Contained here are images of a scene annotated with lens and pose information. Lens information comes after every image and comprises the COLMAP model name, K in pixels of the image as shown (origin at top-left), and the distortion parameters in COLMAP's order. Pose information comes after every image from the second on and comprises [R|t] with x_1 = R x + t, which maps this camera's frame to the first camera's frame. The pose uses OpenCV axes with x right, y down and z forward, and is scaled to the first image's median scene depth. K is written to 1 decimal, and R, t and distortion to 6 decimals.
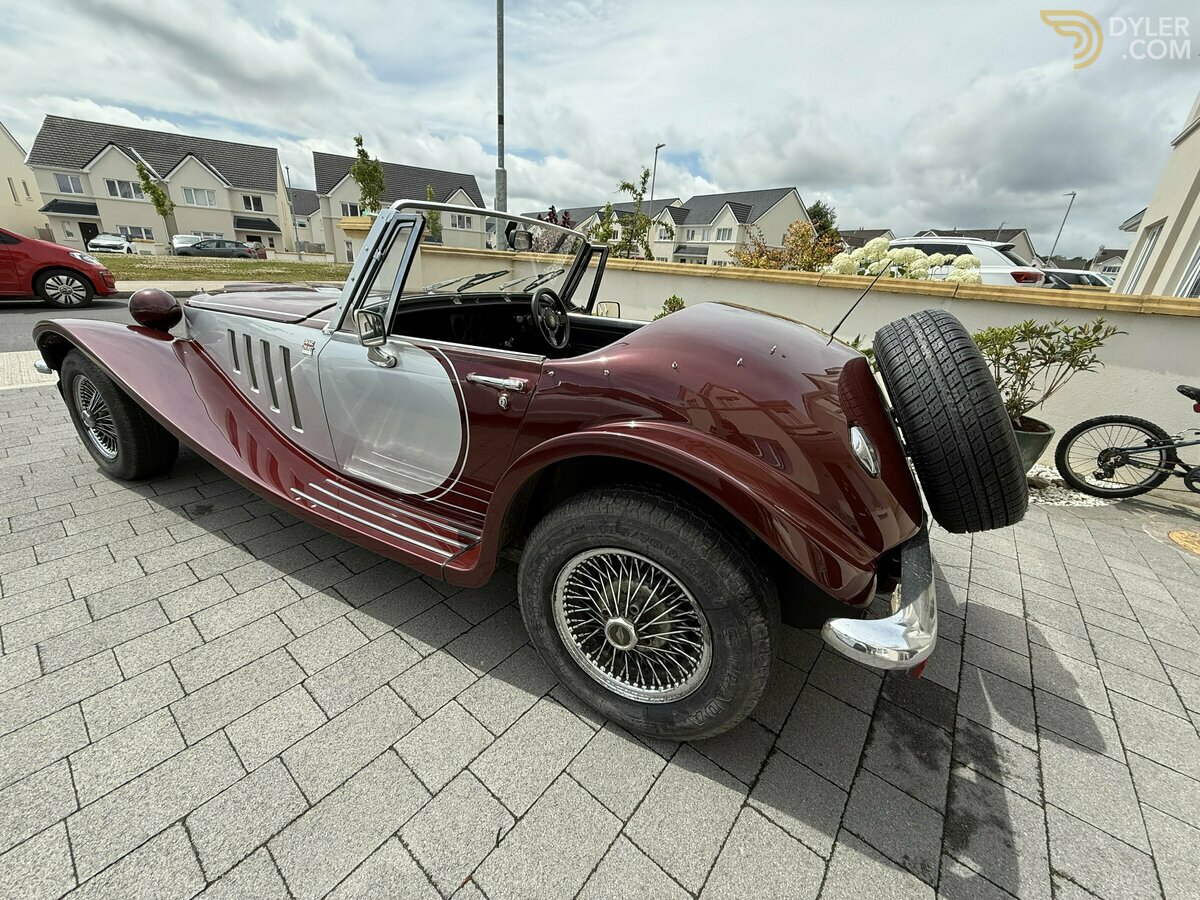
lens RADIAL K [[481.0, 0, 601.4], [0, 481.0, 451.5], [0, 0, 1]] dist [-0.000214, -0.000318]
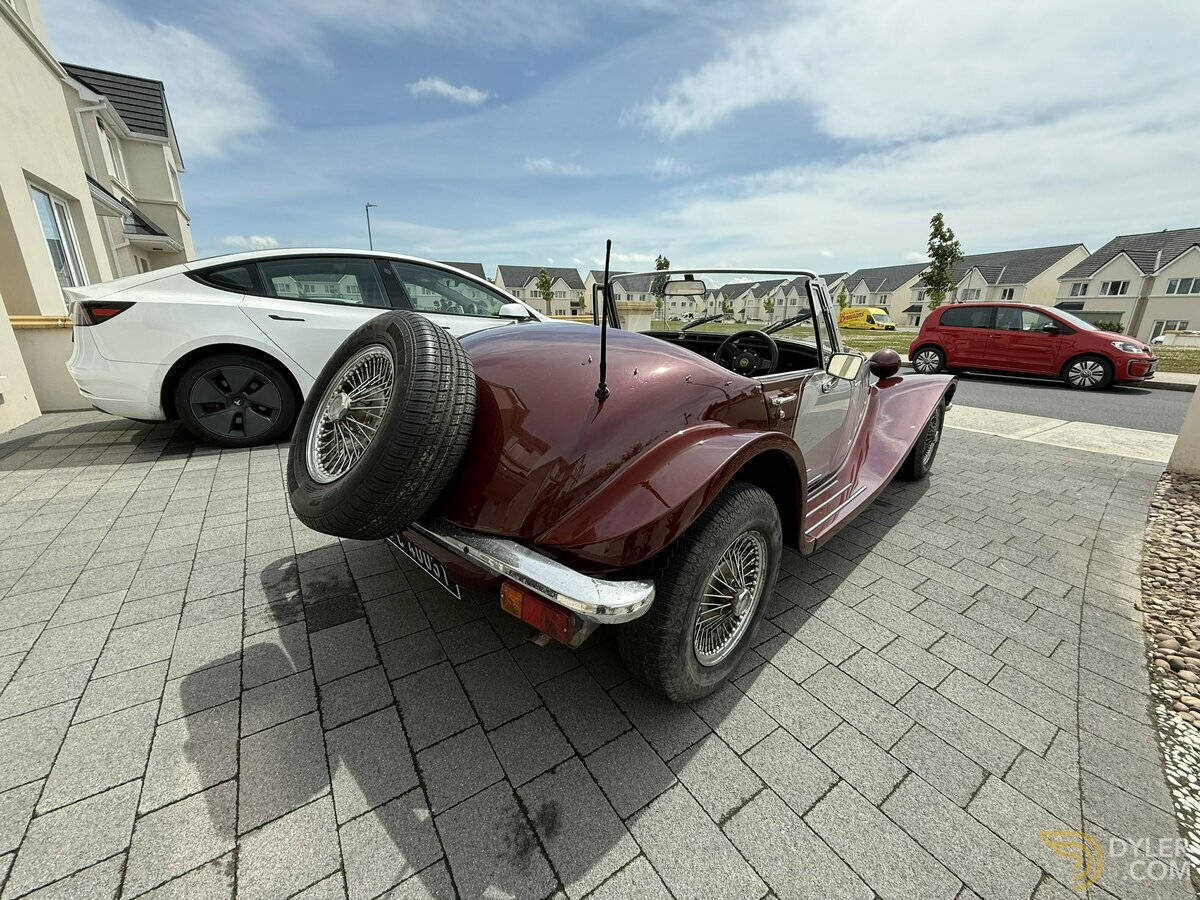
lens RADIAL K [[481.0, 0, 598.9], [0, 481.0, 451.2], [0, 0, 1]] dist [-0.000214, -0.000318]
pose [[-0.294222, 0.200399, -0.934491, 1.690452], [-0.383328, 0.870935, 0.307460, -0.551988], [0.875496, 0.448678, -0.179430, 1.794894]]
